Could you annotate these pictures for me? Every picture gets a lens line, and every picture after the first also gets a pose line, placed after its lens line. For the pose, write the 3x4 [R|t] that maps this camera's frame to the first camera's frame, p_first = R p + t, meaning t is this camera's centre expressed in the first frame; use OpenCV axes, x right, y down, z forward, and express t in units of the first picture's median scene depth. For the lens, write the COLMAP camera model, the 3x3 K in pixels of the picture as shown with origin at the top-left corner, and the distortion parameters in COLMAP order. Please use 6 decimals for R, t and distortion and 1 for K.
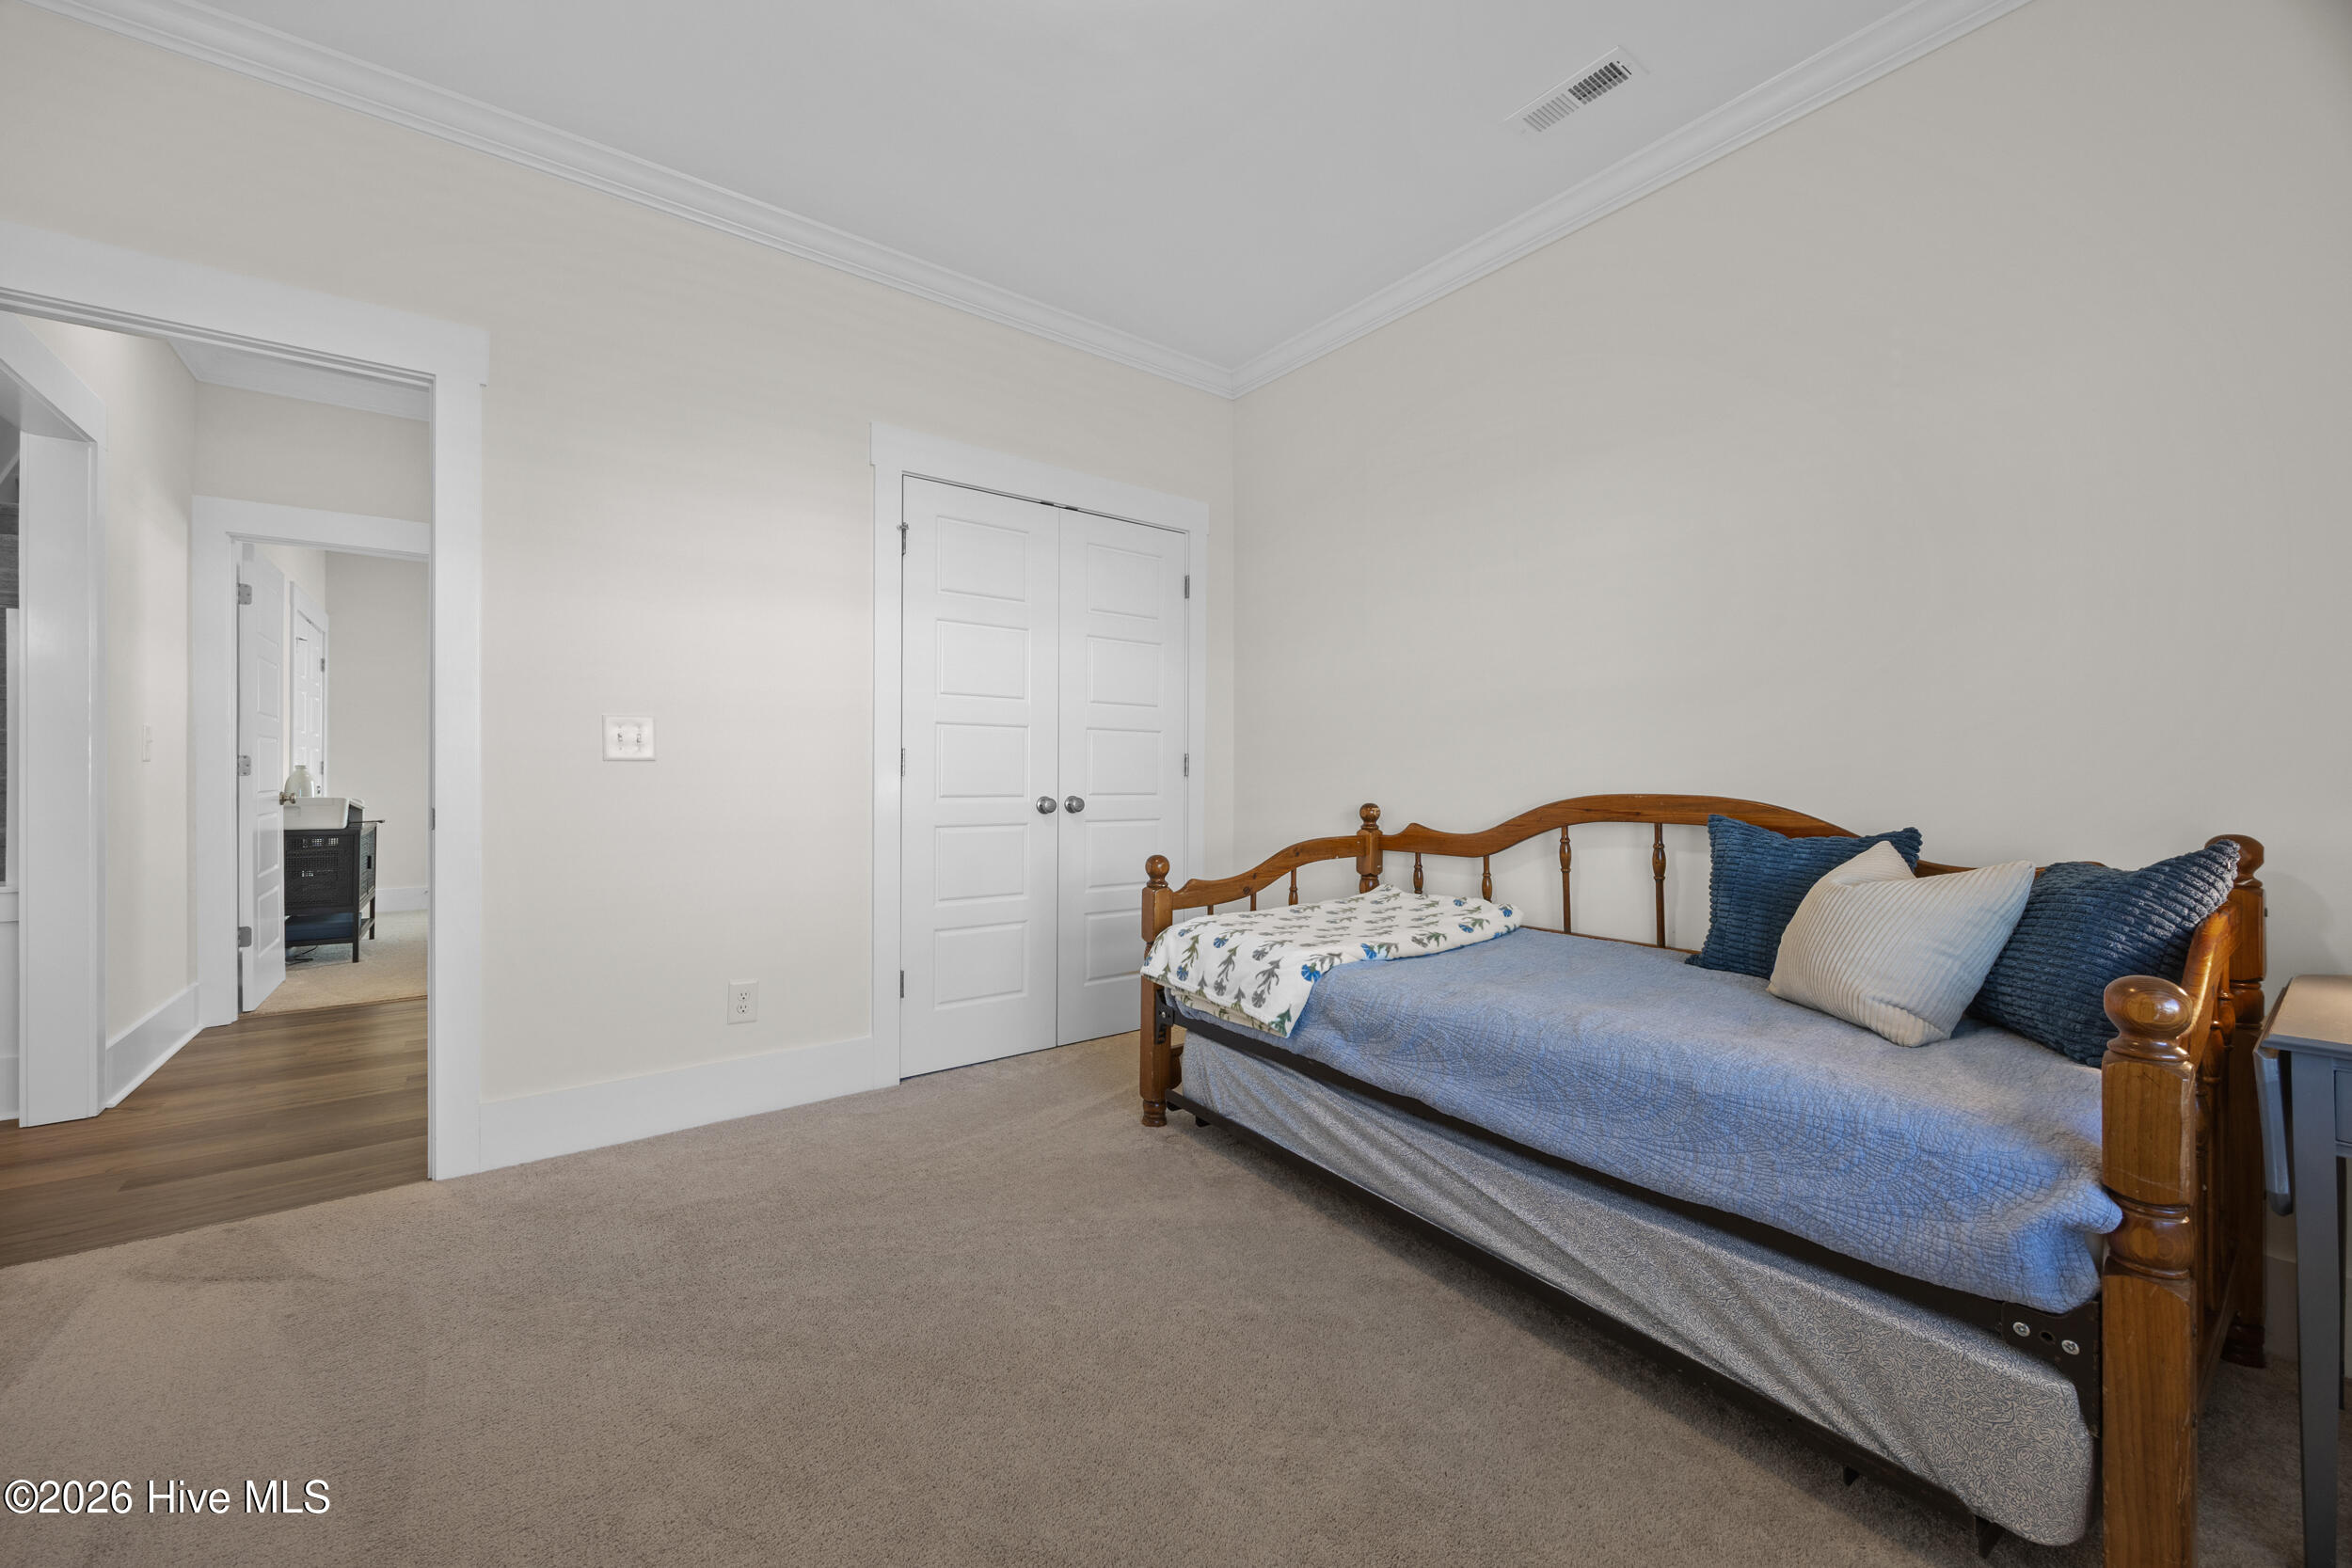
lens RADIAL K [[887.2, 0, 1167.4], [0, 887.2, 772.0], [0, 0, 1]] dist [-0.005976, 0.000535]
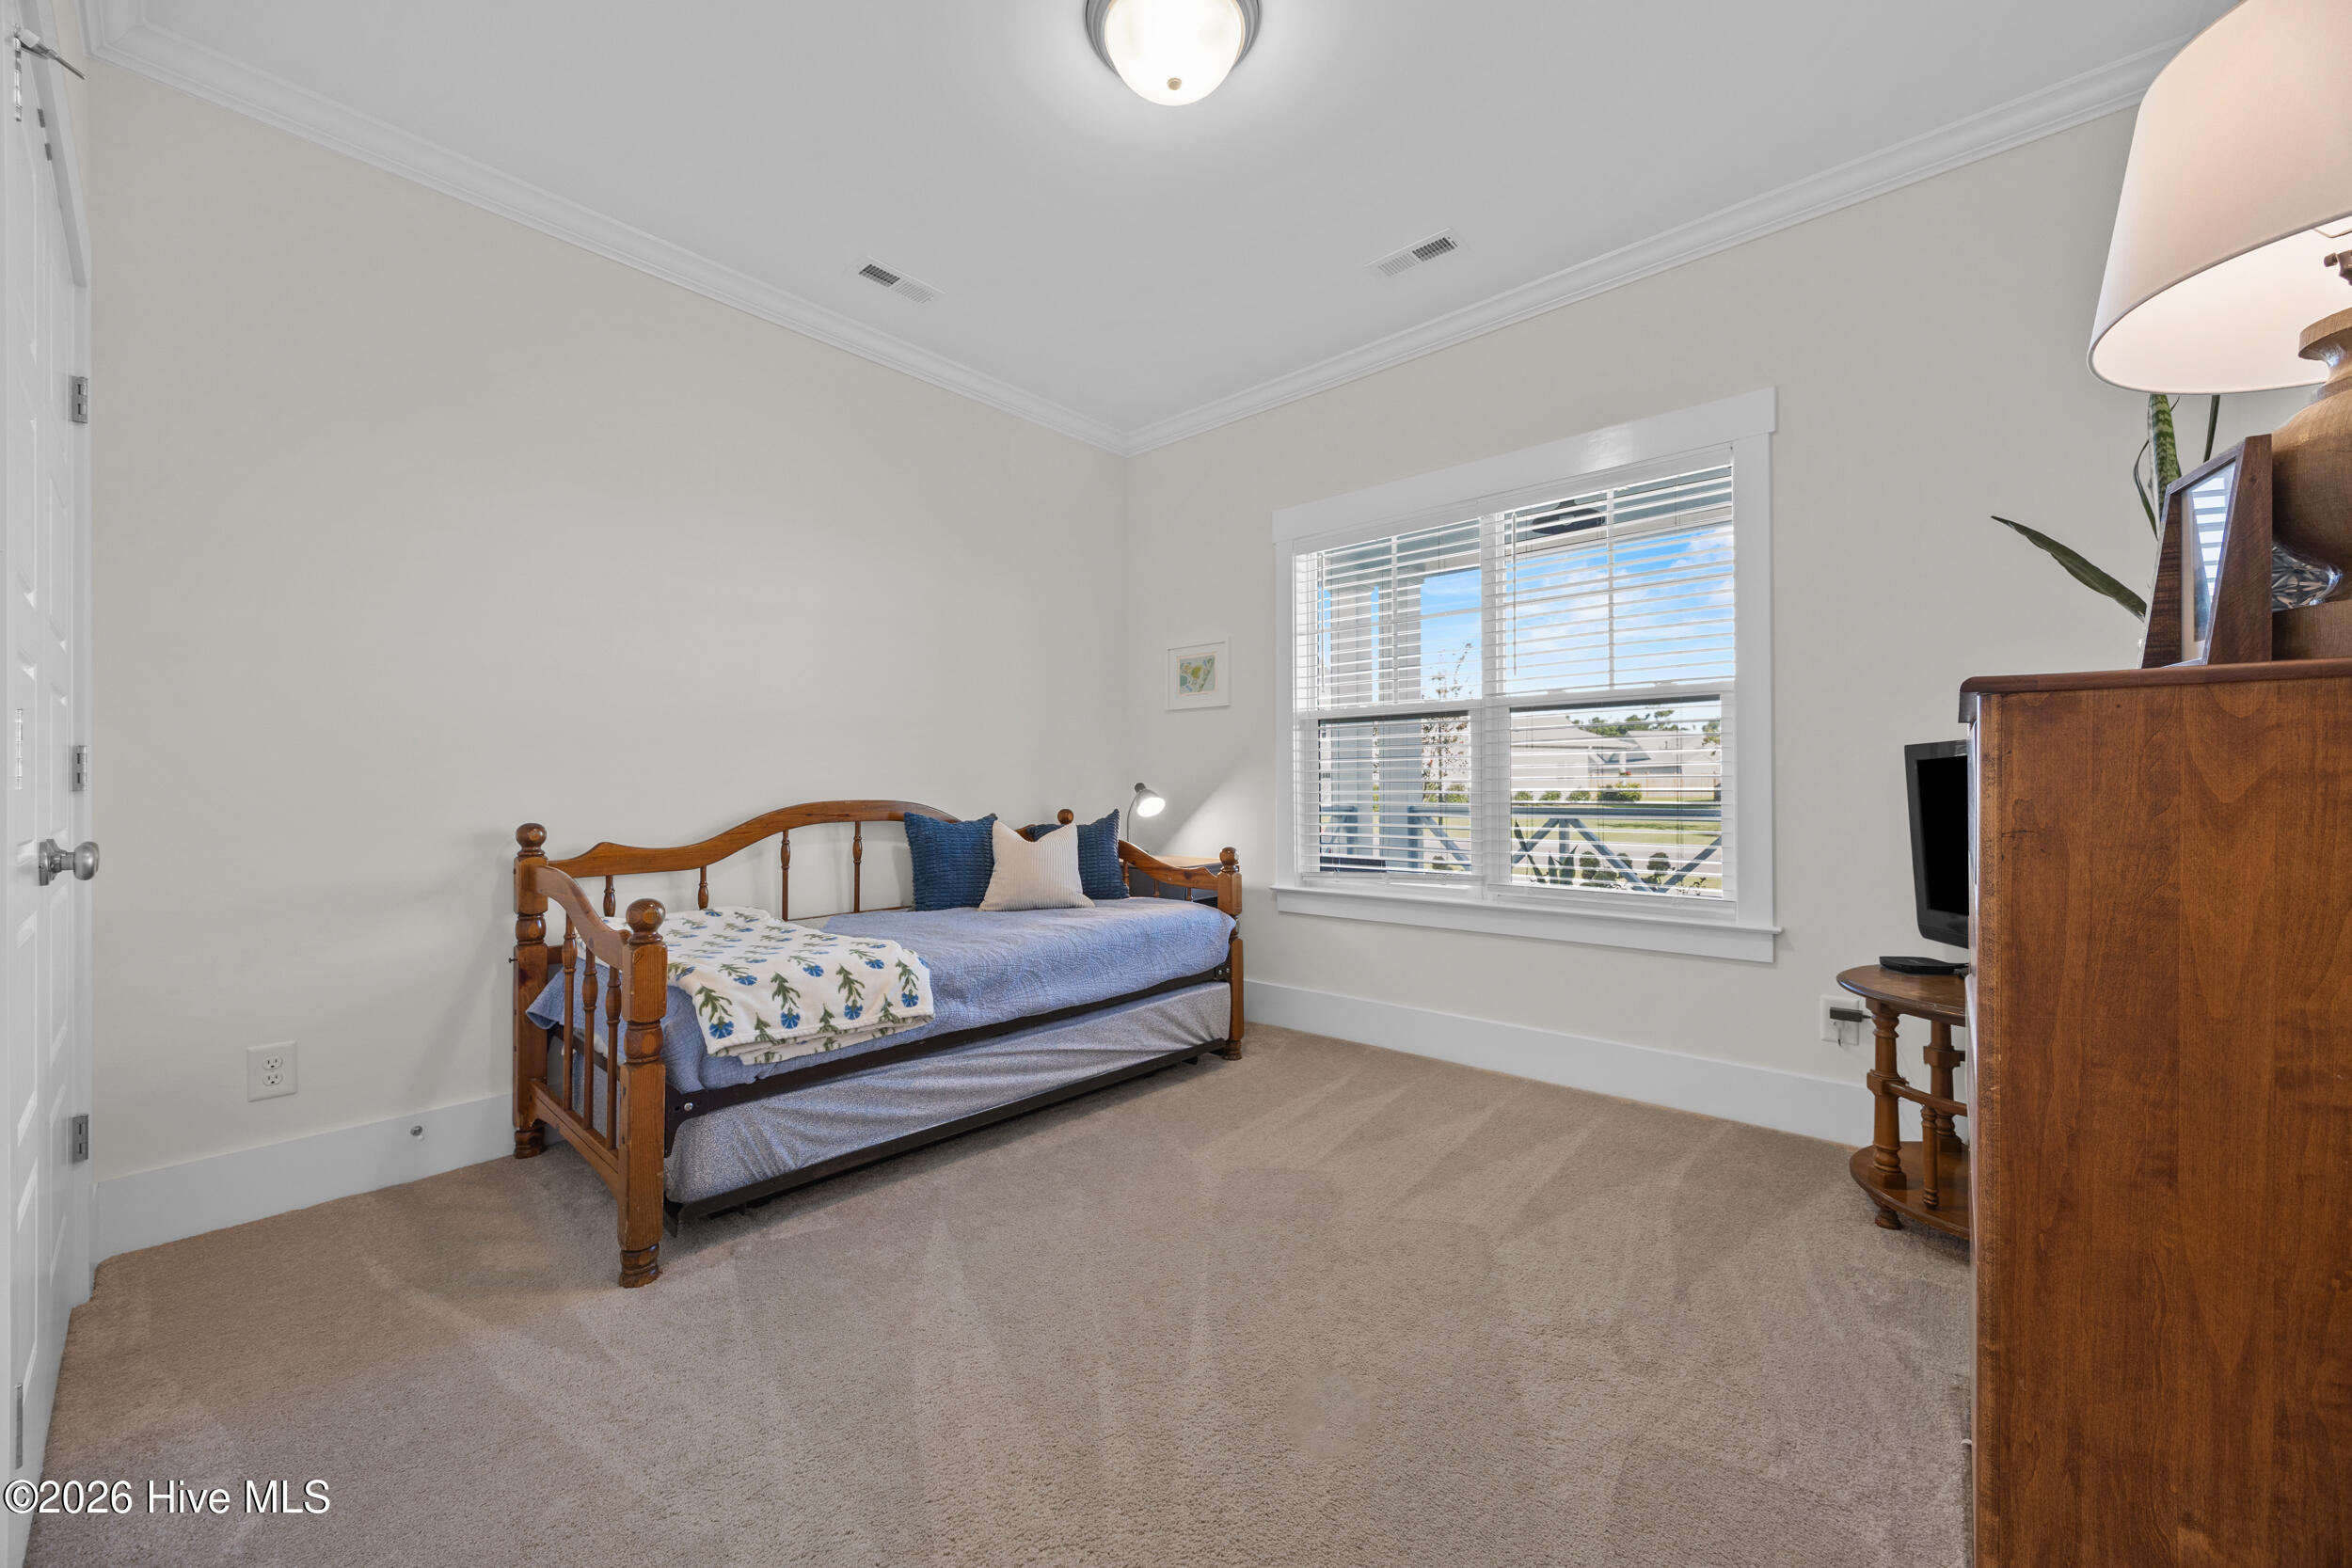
lens RADIAL K [[887.2, 0, 1152.8], [0, 887.2, 775.1], [0, 0, 1]] dist [-0.005976, 0.000535]
pose [[-0.185817, 0.013370, 0.982493, -0.910412], [0.001389, 0.999910, -0.013344, 0.004984], [-0.982583, -0.001114, -0.185819, 0.842610]]
